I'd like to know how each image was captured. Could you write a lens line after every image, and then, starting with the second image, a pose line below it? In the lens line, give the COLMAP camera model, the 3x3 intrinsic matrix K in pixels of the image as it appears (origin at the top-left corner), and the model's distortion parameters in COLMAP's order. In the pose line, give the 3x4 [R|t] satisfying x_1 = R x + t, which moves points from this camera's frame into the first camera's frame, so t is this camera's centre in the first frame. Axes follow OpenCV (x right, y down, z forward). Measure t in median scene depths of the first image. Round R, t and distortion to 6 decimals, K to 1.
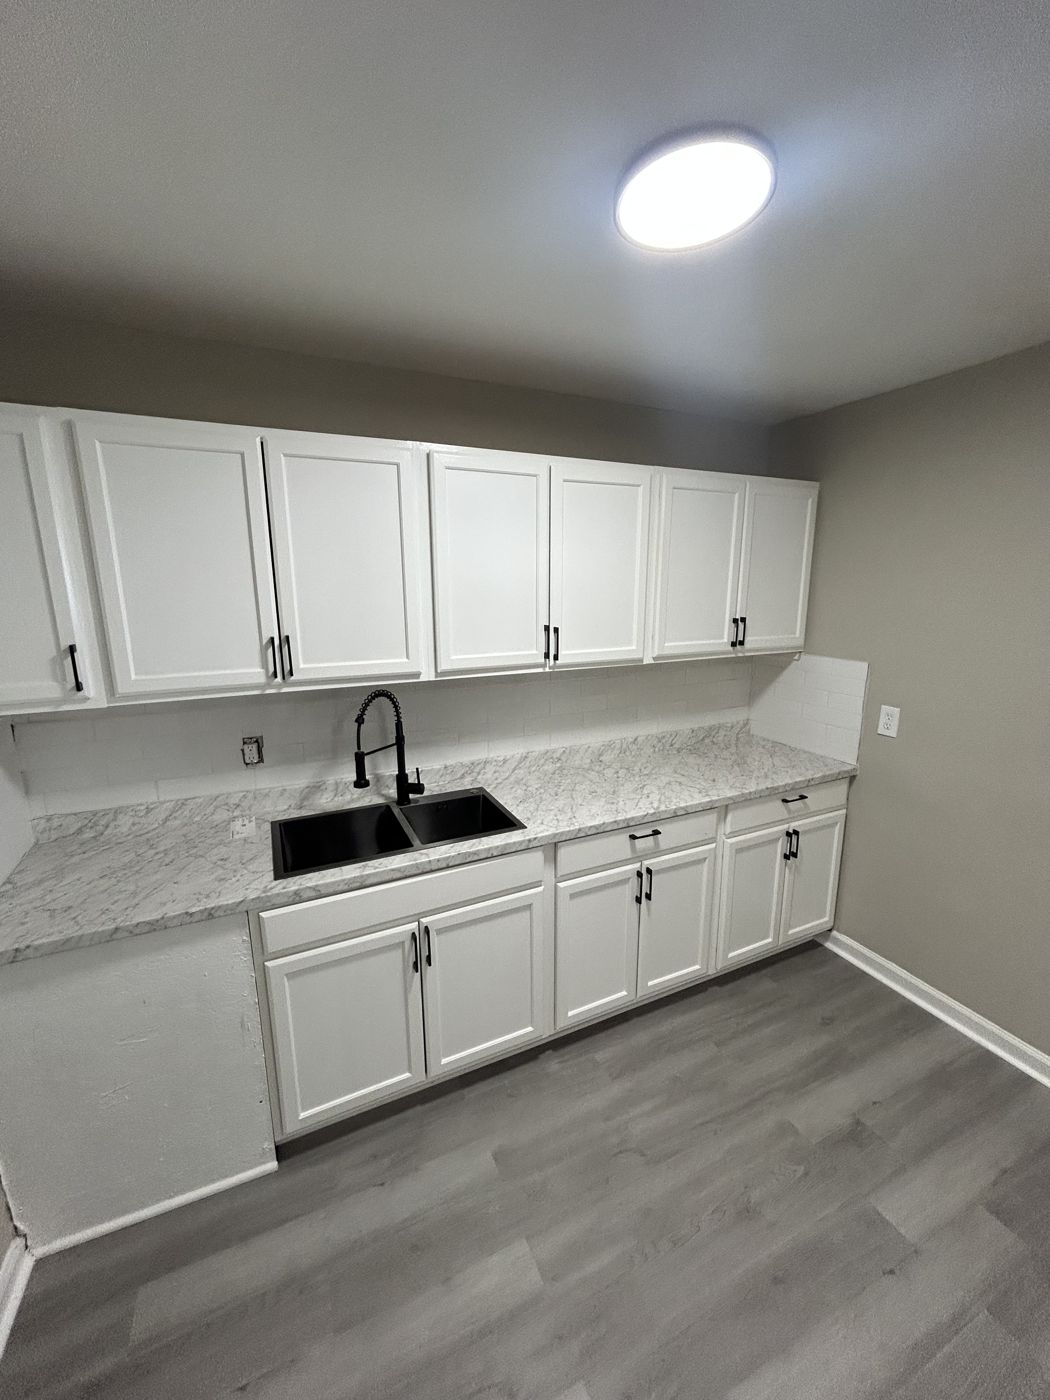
lens RADIAL K [[563.3, 0, 524.1], [0, 563.3, 702.4], [0, 0, 1]] dist [0.001796, 0.000198]
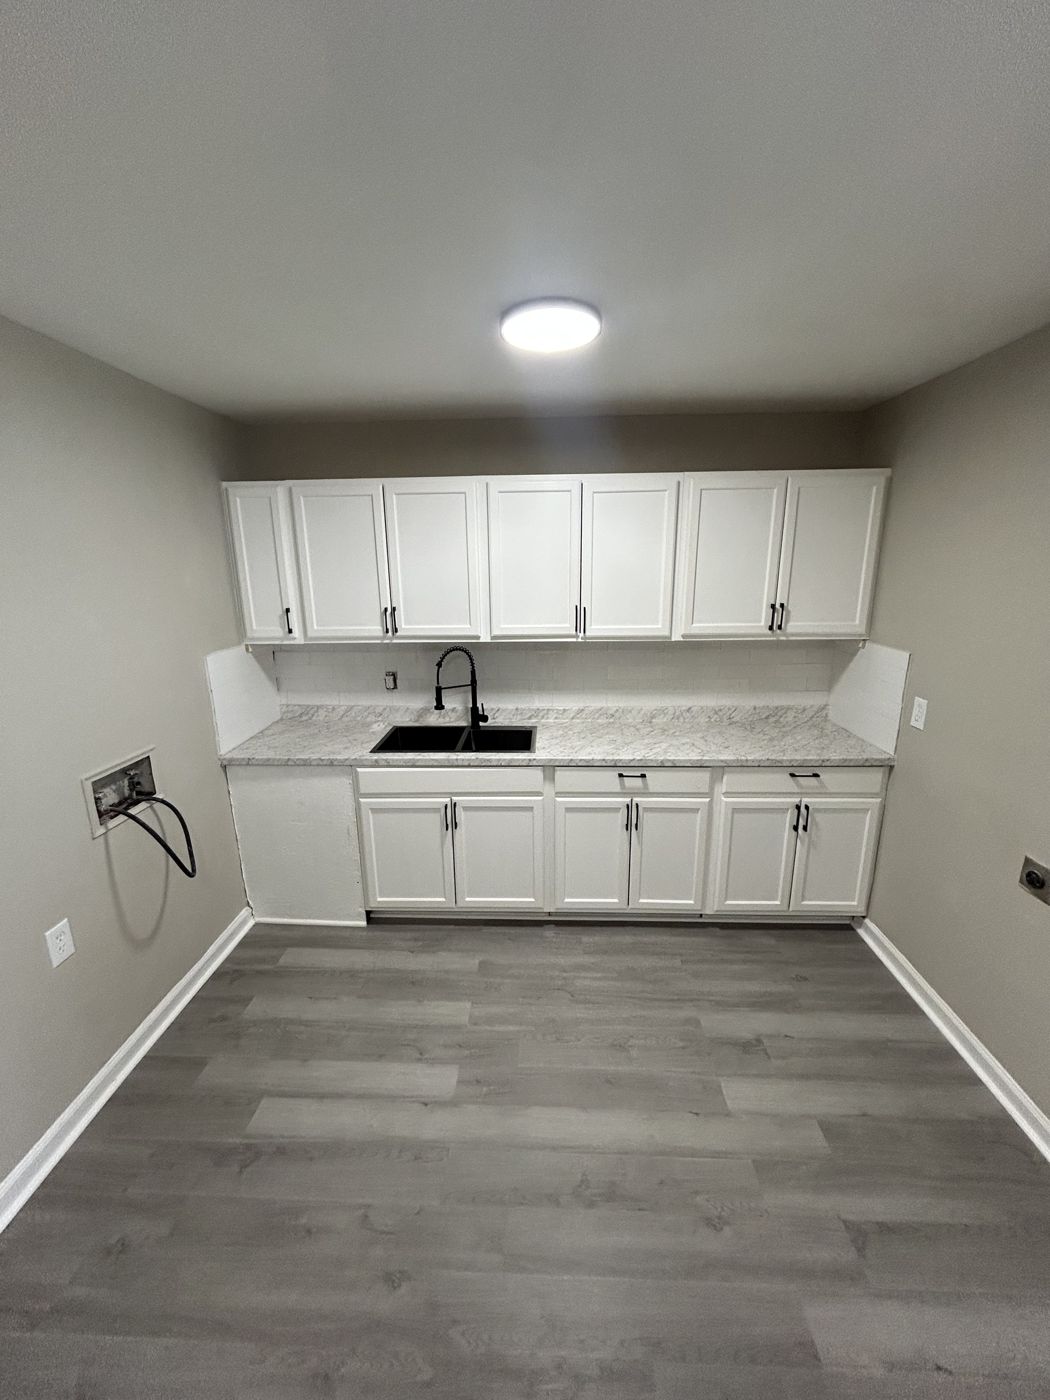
lens RADIAL K [[563.3, 0, 523.2], [0, 563.3, 702.6], [0, 0, 1]] dist [0.001796, 0.000198]
pose [[0.887687, 0.106420, -0.447981, 0.575128], [-0.087901, 0.994198, 0.061998, 0.018164], [0.451979, -0.015657, 0.891891, -0.237113]]
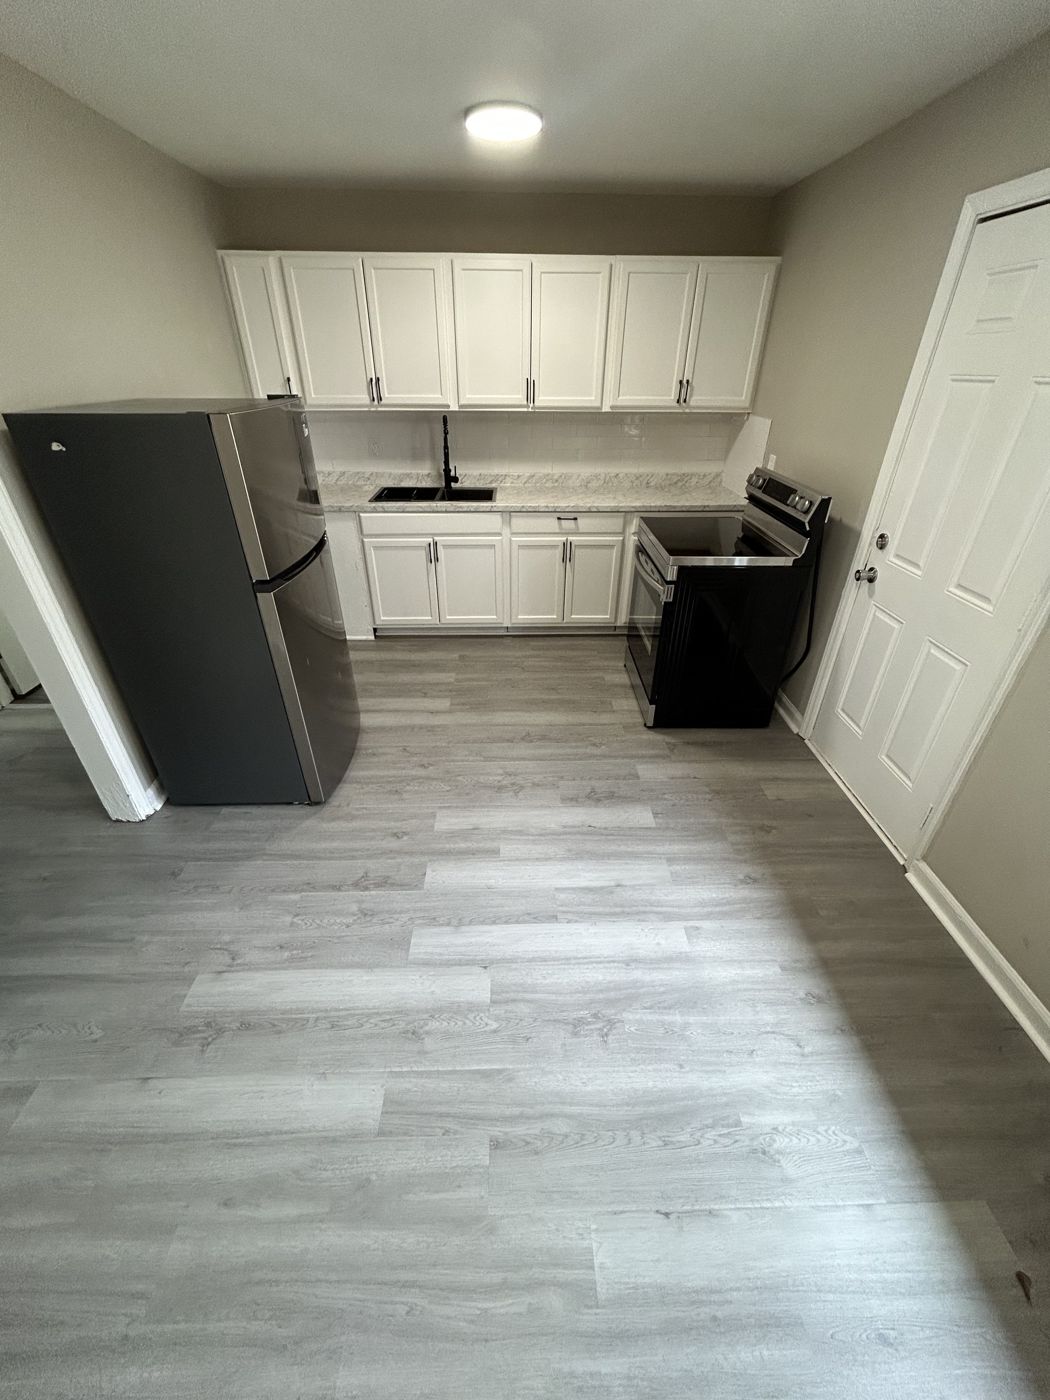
lens RADIAL K [[563.3, 0, 524.2], [0, 563.3, 697.1], [0, 0, 1]] dist [0.001796, 0.000198]
pose [[0.918225, 0.216309, -0.331773, 0.821254], [-0.093694, 0.932544, 0.348688, 0.164612], [0.384817, -0.289088, 0.876552, -0.739097]]
